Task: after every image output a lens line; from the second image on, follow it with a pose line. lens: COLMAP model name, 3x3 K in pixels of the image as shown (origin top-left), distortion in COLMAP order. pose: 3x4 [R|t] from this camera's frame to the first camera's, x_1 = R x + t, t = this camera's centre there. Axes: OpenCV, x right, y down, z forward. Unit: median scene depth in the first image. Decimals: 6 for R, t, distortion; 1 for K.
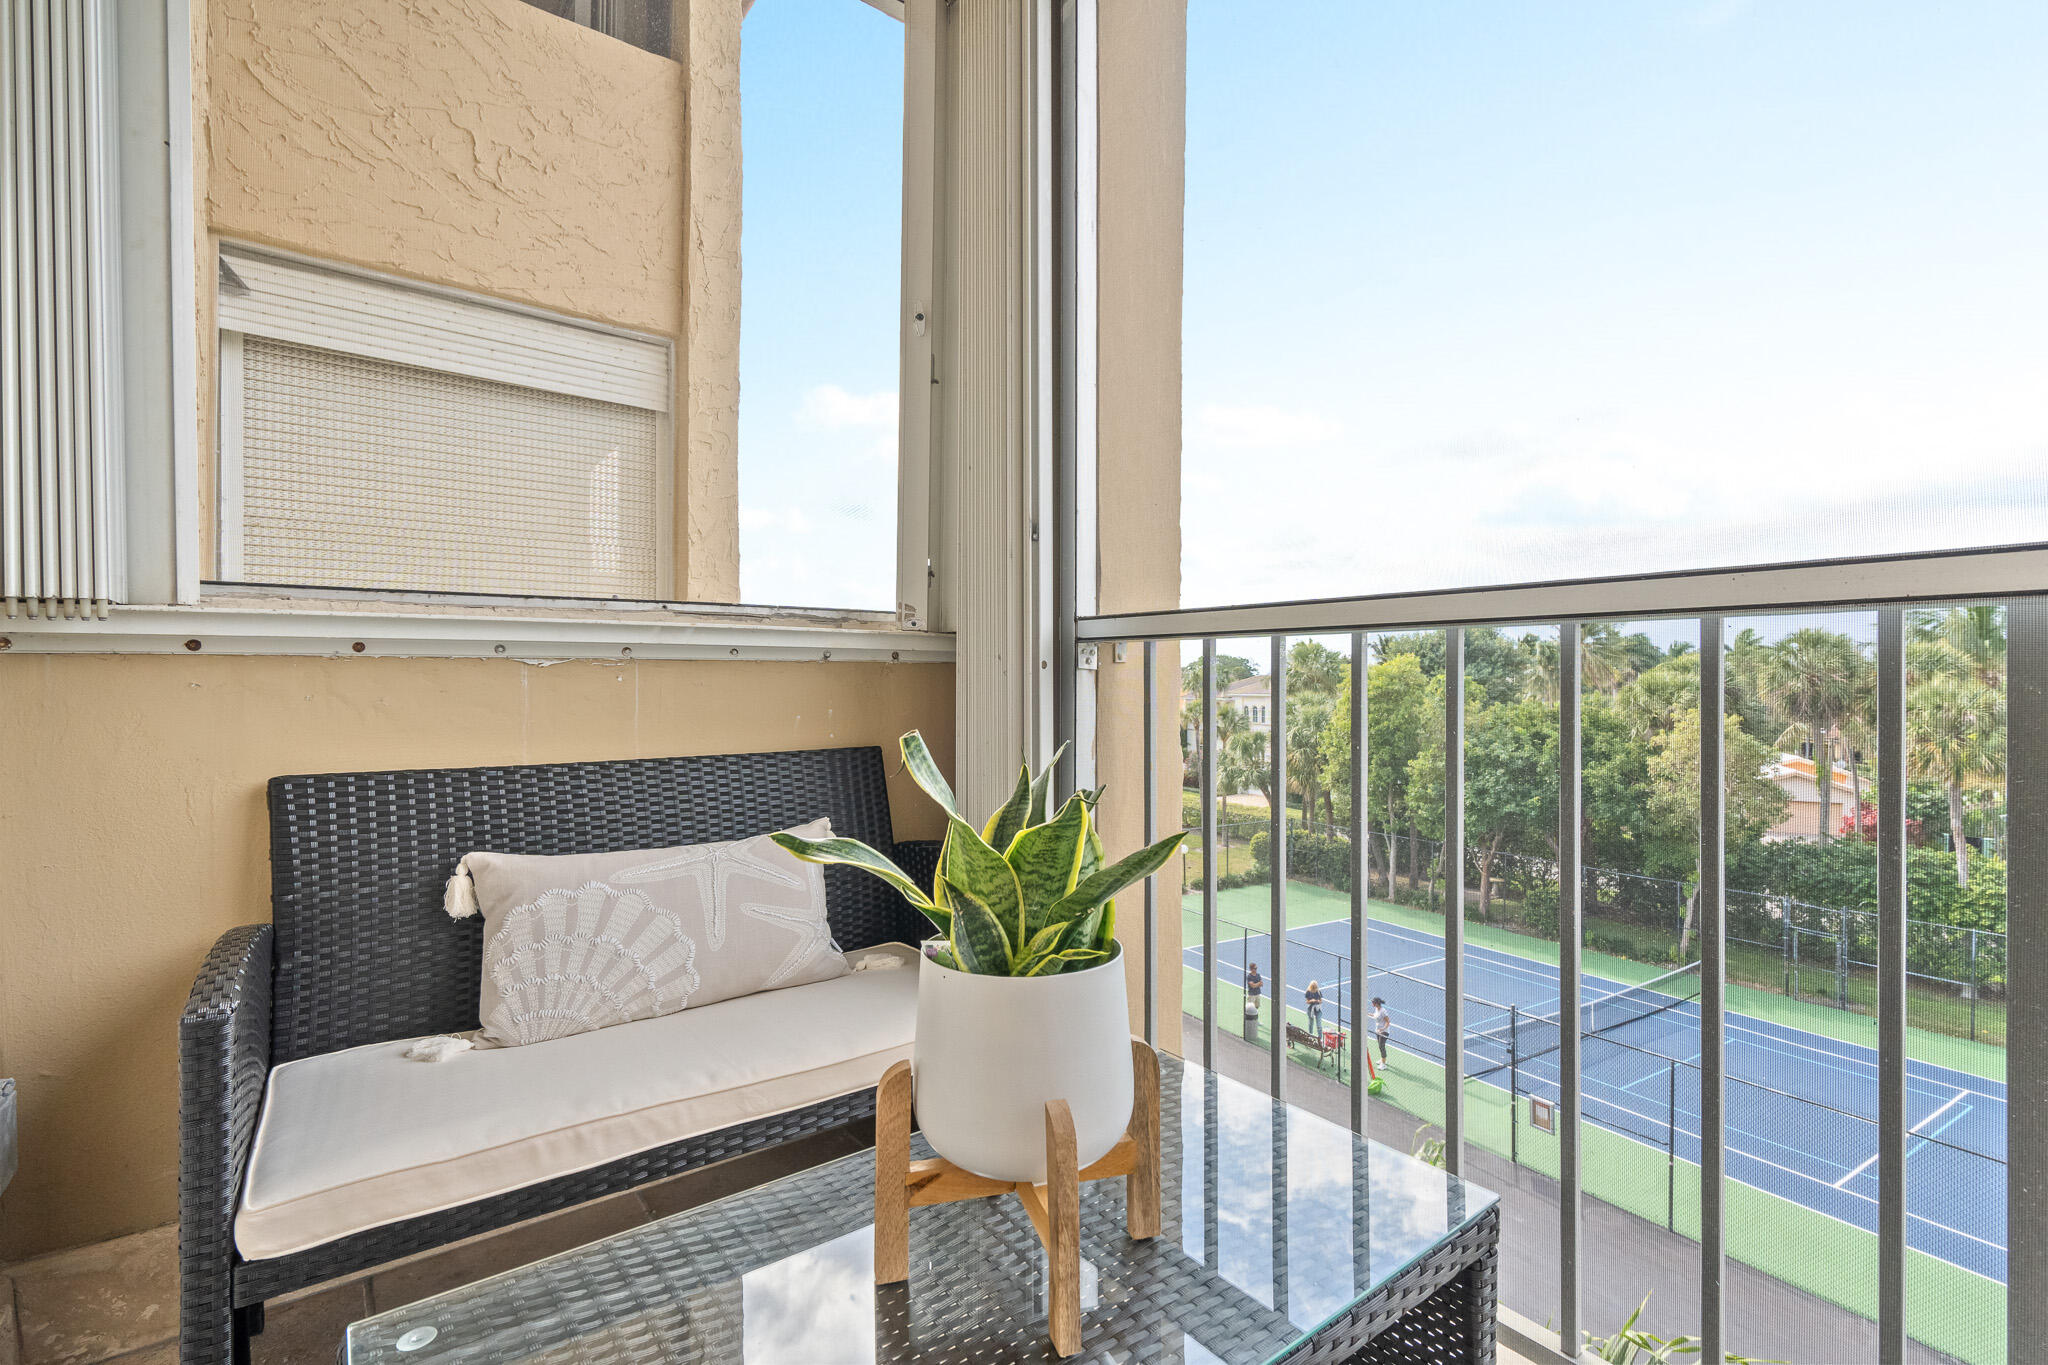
lens RADIAL K [[914.1, 0, 1024.3], [0, 914.1, 684.4], [0, 0, 1]] dist [-0.002354, -0.000092]
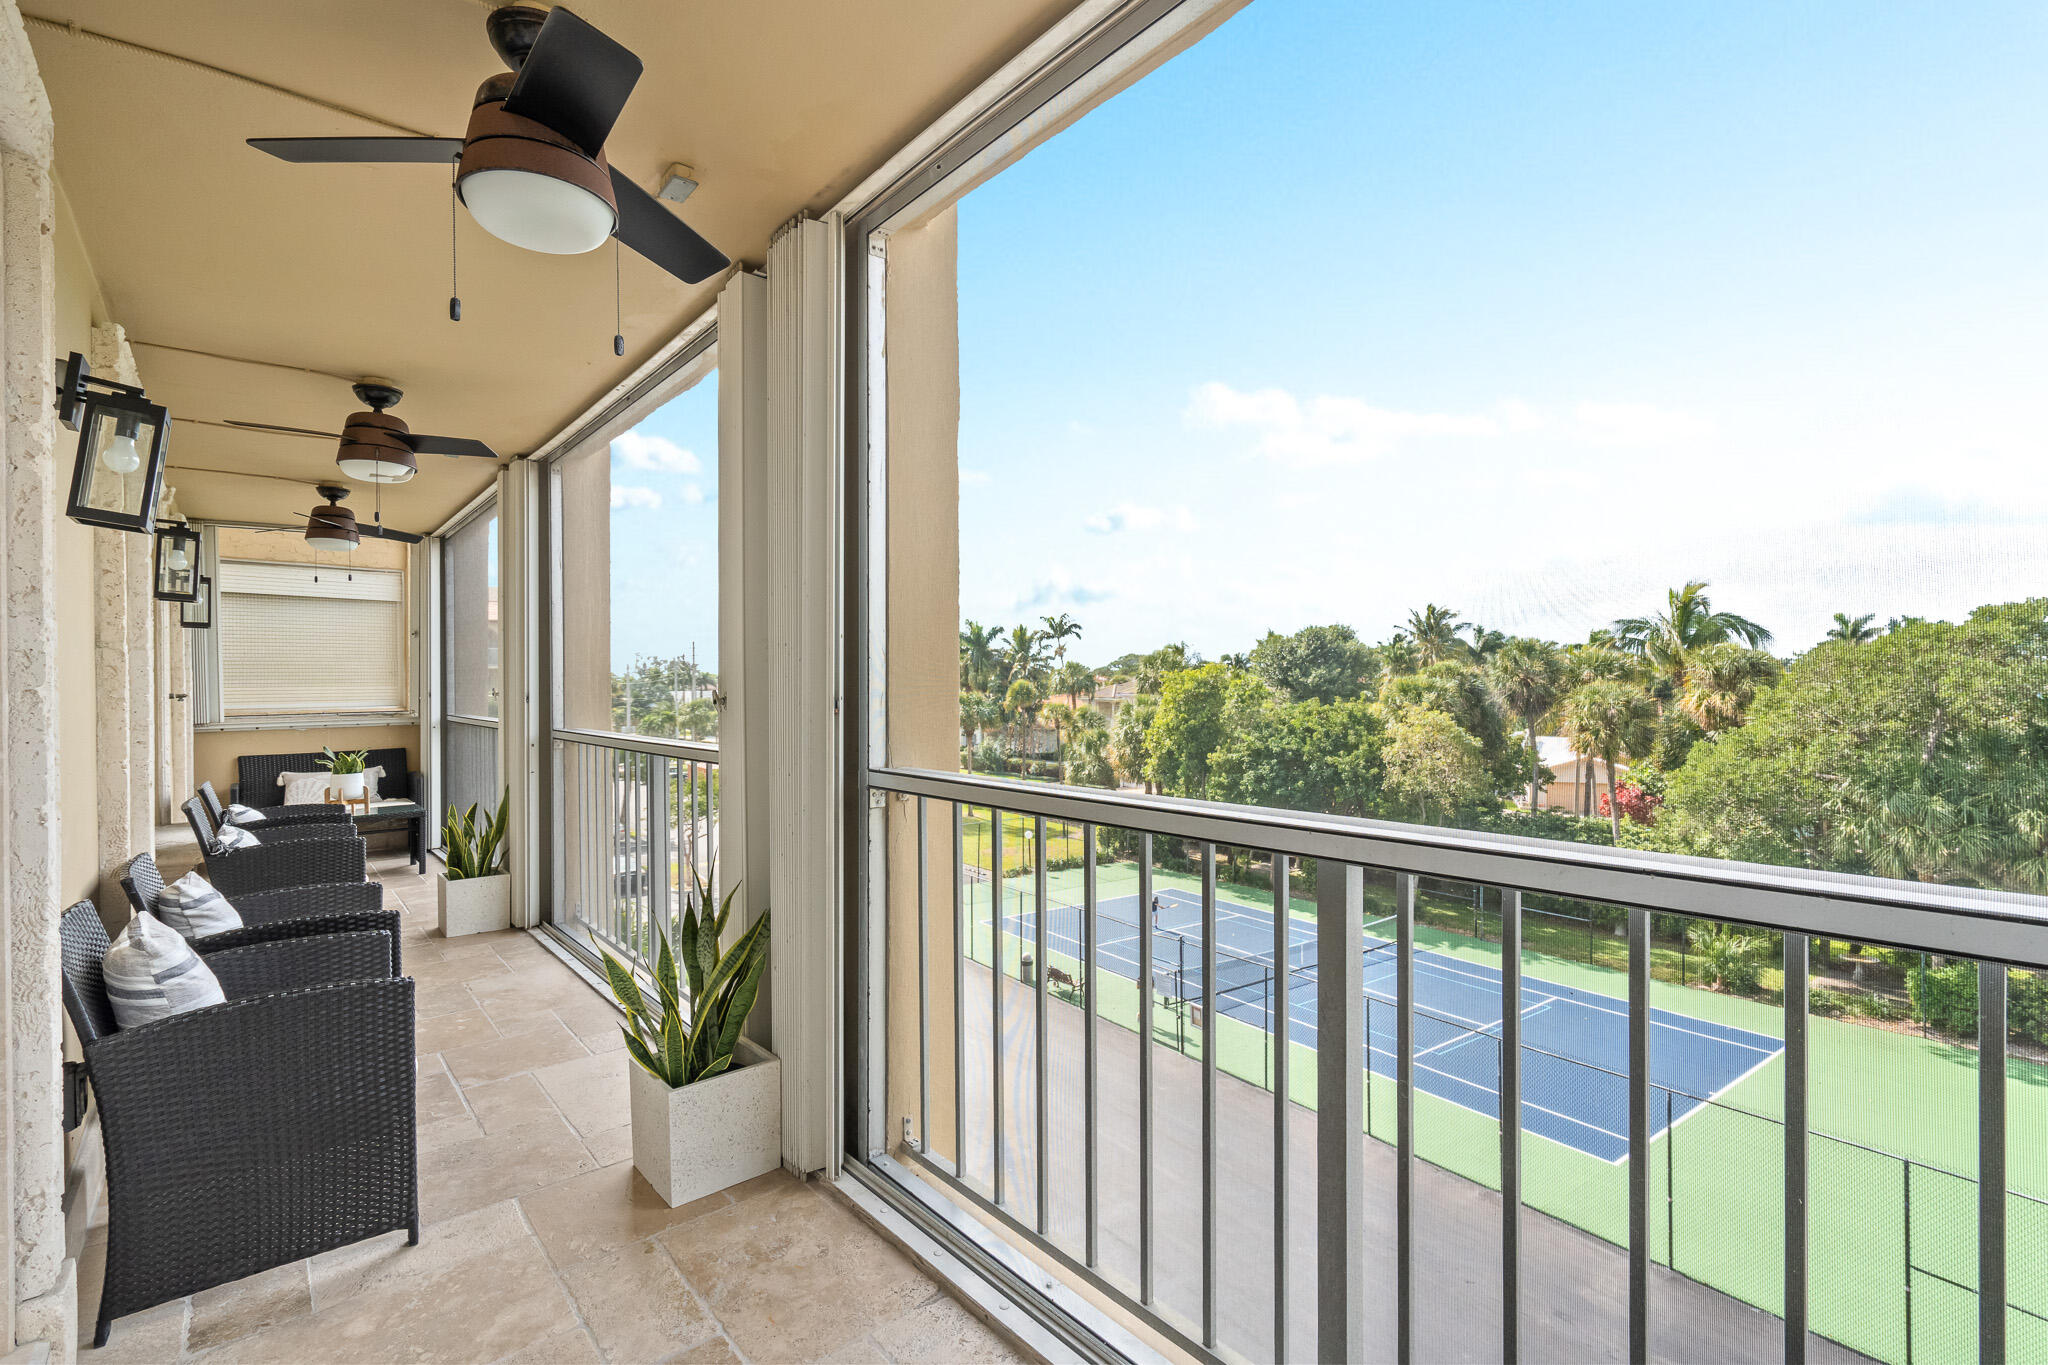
lens RADIAL K [[914.1, 0, 1024.3], [0, 914.1, 680.2], [0, 0, 1]] dist [-0.002354, -0.000092]
pose [[0.998071, -0.012712, 0.060769, 0.145914], [0.012970, 0.999909, -0.003843, -0.010975], [-0.060714, 0.004624, 0.998144, -0.195759]]
